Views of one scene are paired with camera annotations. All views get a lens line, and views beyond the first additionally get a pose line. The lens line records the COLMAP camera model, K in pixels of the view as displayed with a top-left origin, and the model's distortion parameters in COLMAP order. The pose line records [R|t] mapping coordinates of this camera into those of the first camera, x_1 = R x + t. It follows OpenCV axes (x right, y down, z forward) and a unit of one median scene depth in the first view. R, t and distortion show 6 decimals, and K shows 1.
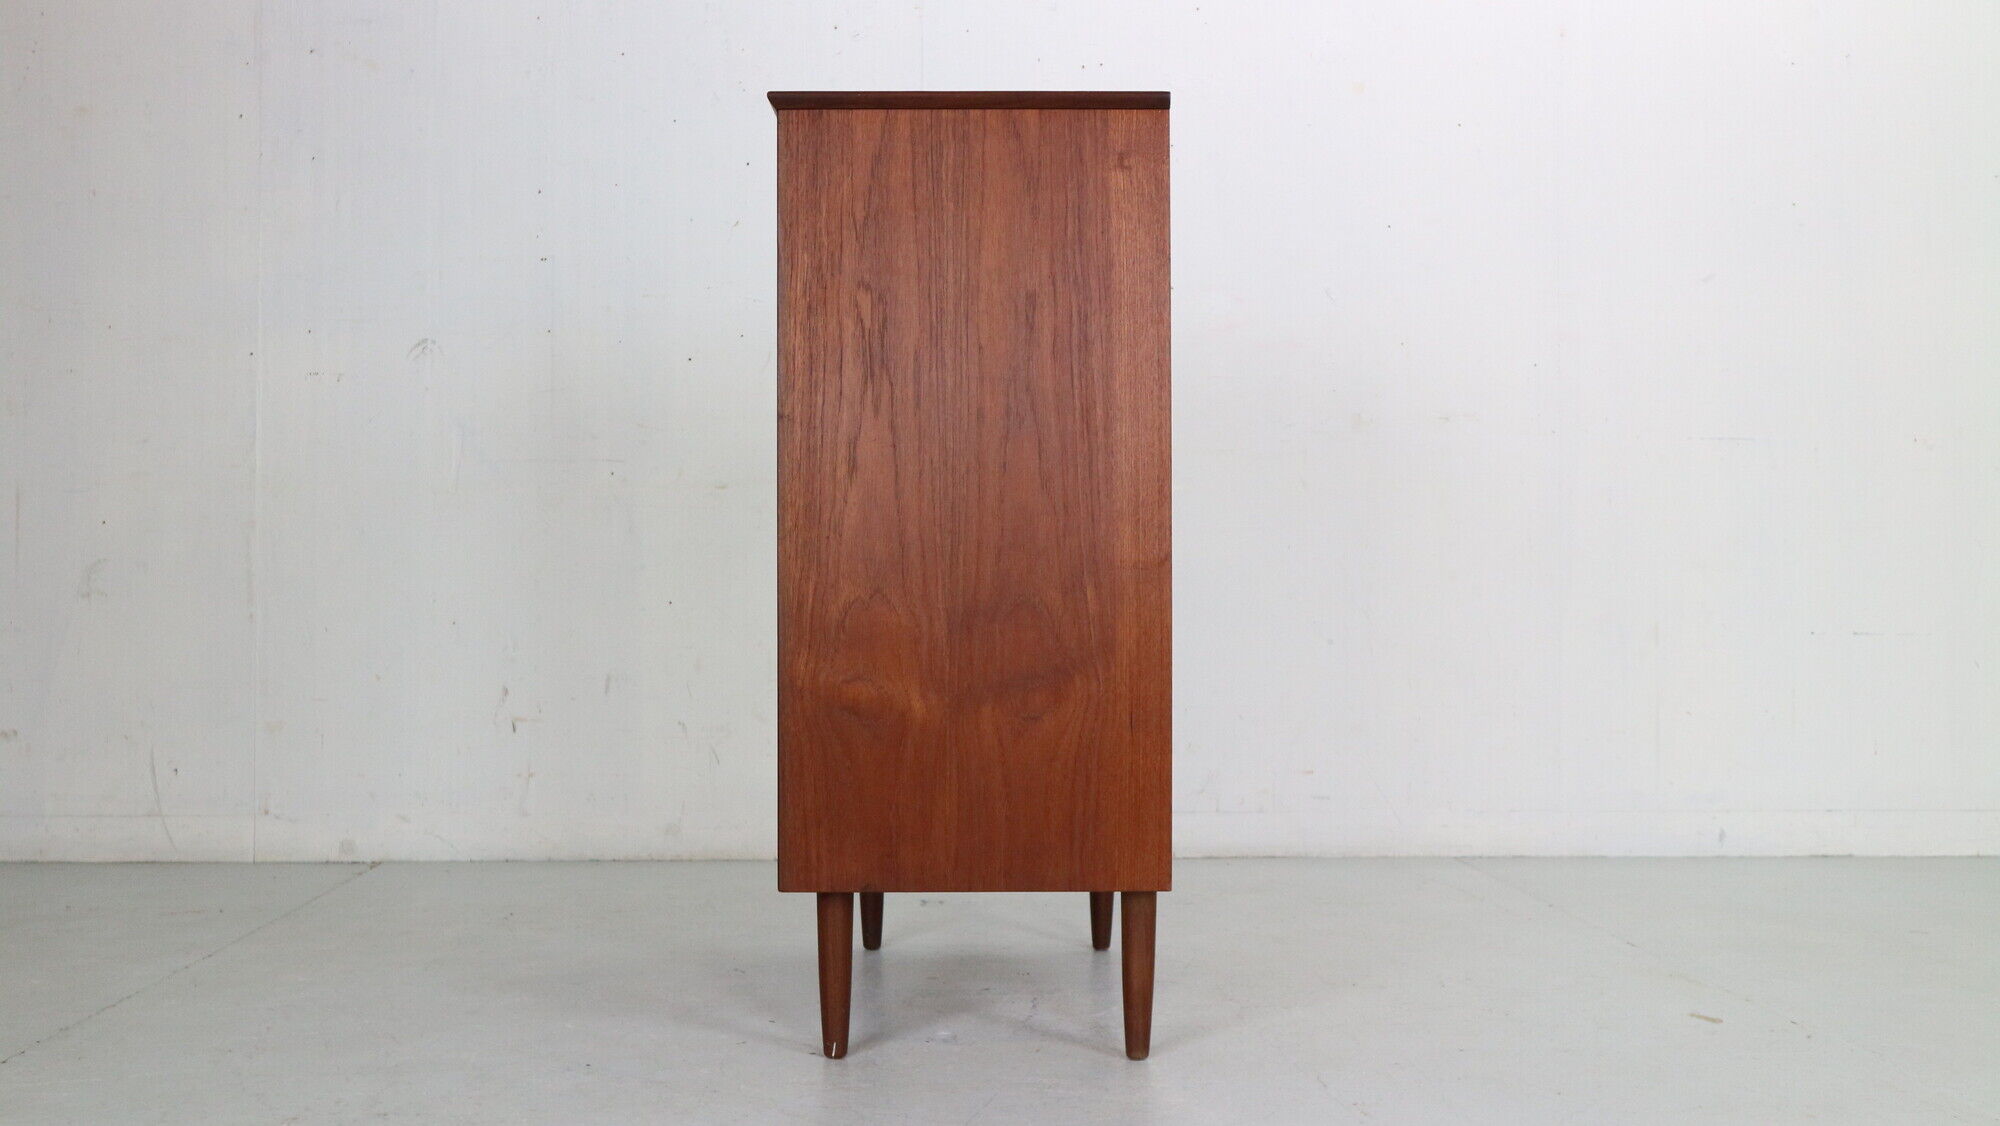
lens RADIAL K [[1926.9, 0, 1007.8], [0, 1926.9, 569.4], [0, 0, 1]] dist [-0.018401, 0.000000]
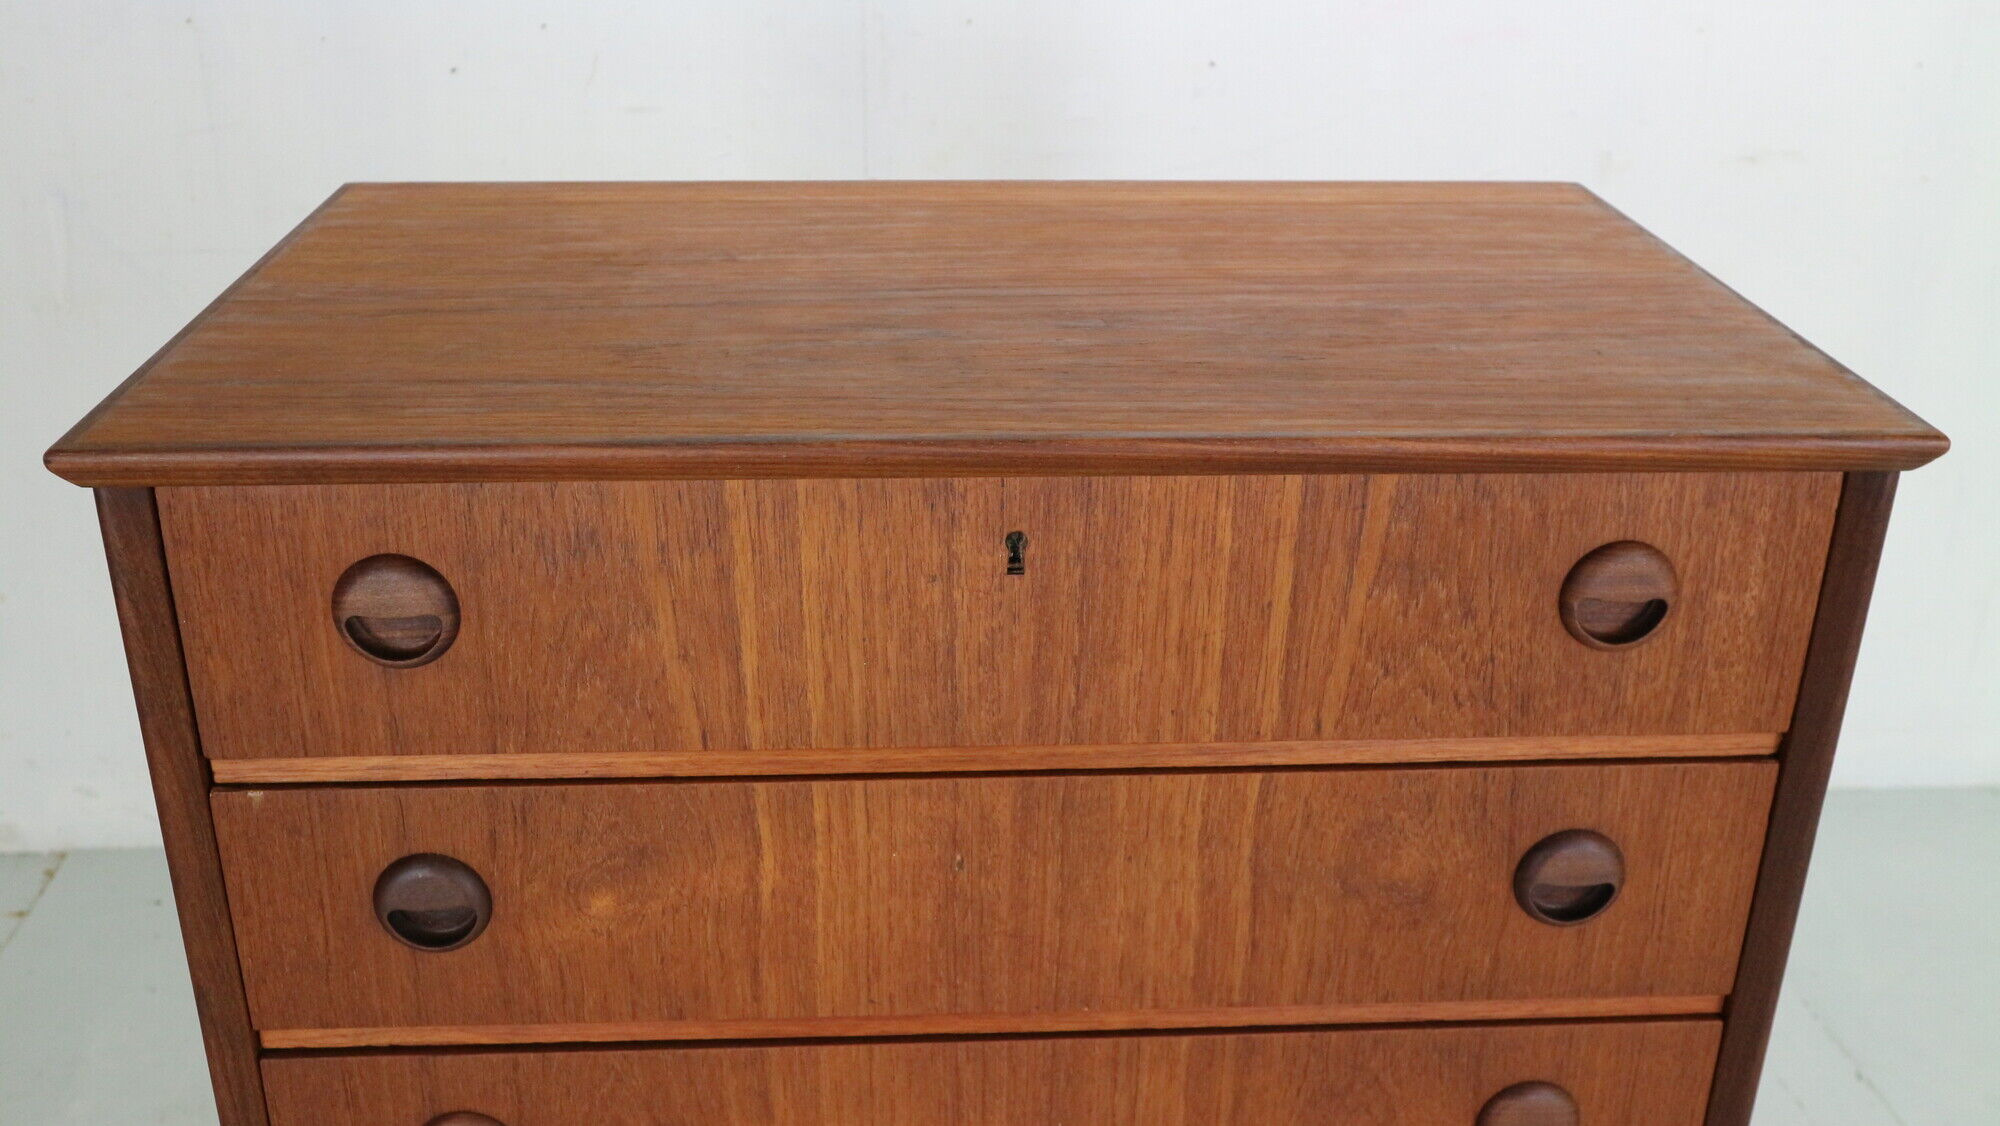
lens RADIAL K [[1926.9, 0, 987.2], [0, 1926.9, 605.6], [0, 0, 1]] dist [-0.018401, 0.000000]
pose [[0.999753, 0.001691, 0.022161, -0.024133], [-0.011359, 0.895915, 0.444081, -0.218837], [-0.019104, -0.444223, 0.895713, 0.440705]]
